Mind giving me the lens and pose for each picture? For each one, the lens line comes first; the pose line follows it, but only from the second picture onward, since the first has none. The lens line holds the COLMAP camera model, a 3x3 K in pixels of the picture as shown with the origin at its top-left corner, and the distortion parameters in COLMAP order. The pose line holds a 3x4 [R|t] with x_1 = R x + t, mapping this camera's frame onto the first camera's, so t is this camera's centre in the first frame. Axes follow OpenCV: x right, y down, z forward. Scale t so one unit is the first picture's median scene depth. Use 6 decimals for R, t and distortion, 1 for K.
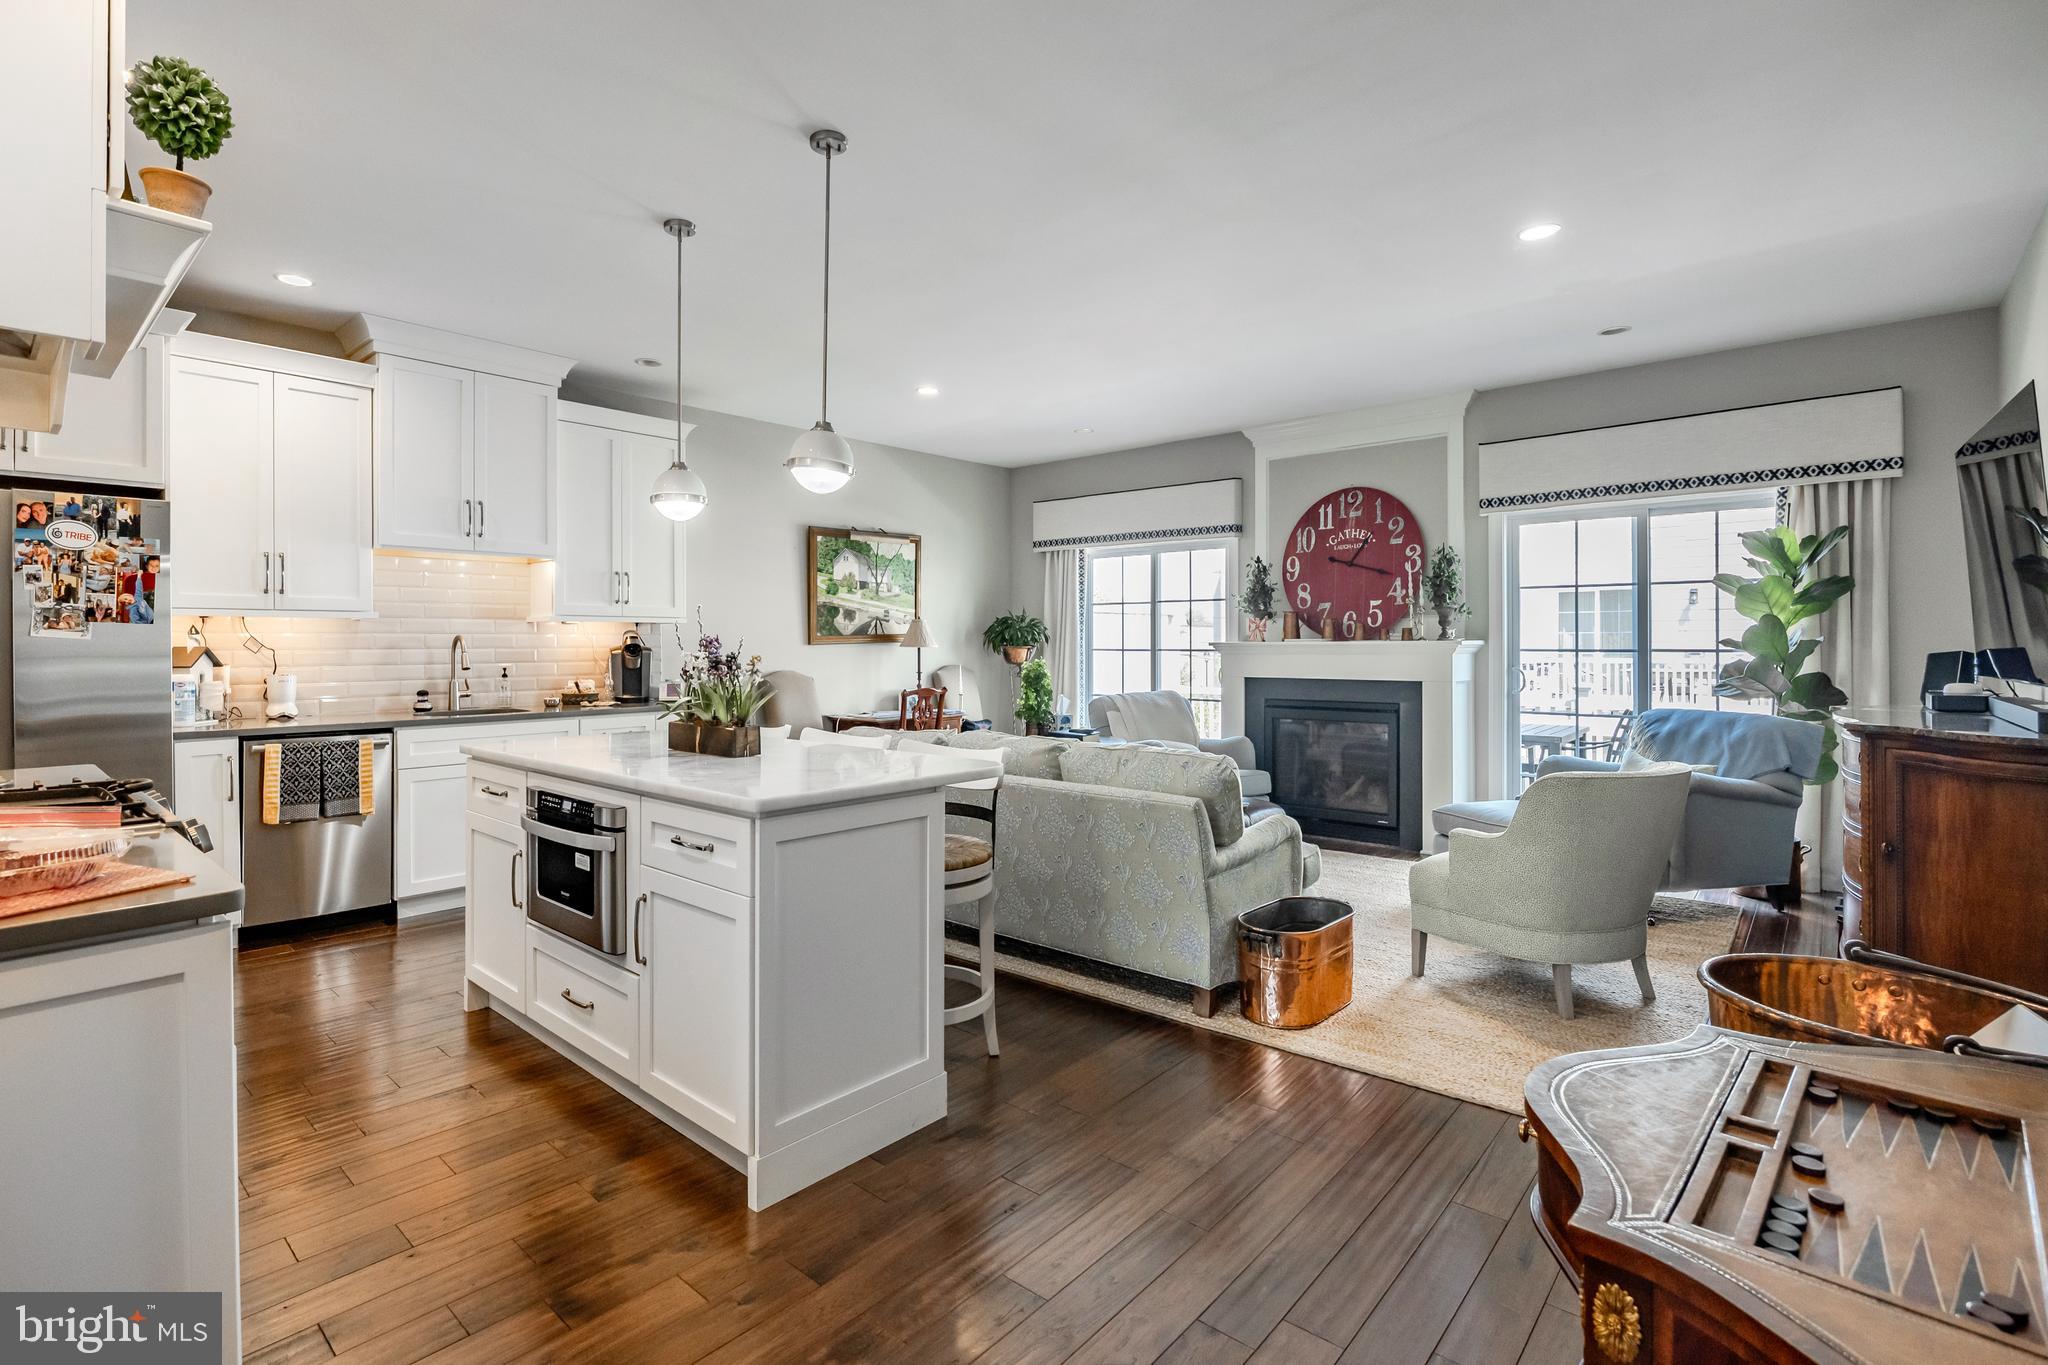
lens RADIAL K [[969.8, 0, 1014.9], [0, 969.8, 648.0], [0, 0, 1]] dist [-0.003168, -0.000505]
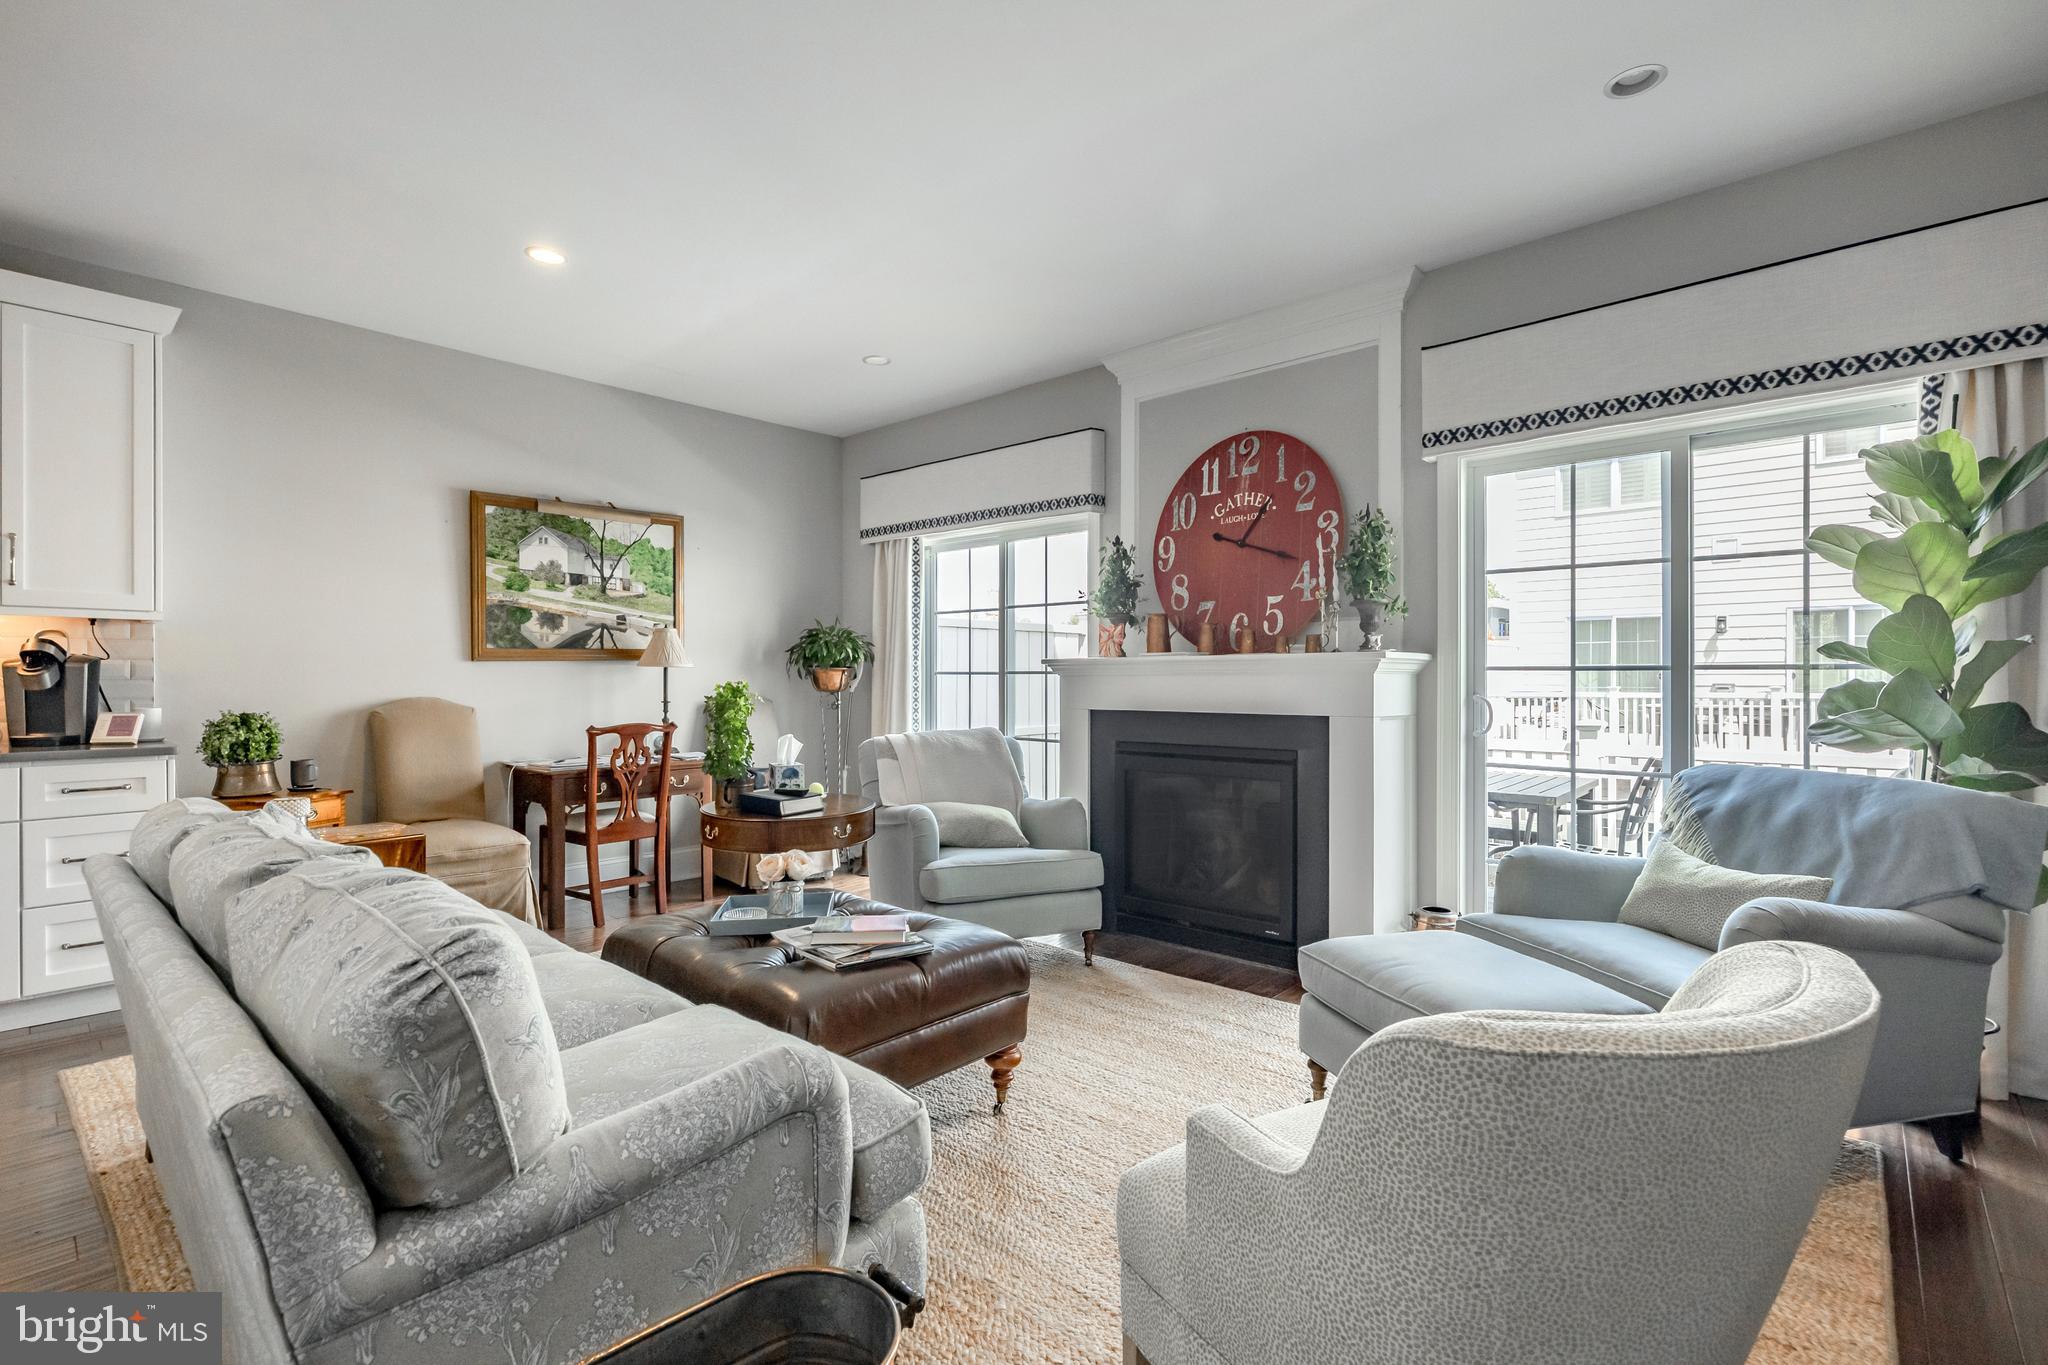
lens RADIAL K [[955.8, 0, 1024.0], [0, 955.8, 682.5], [0, 0, 1]] dist [0.000858, 0.000071]
pose [[0.999910, 0.003358, -0.013007, 0.207640], [-0.003362, 0.999994, -0.000278, 0.011870], [0.013006, 0.000322, 0.999915, 0.335378]]
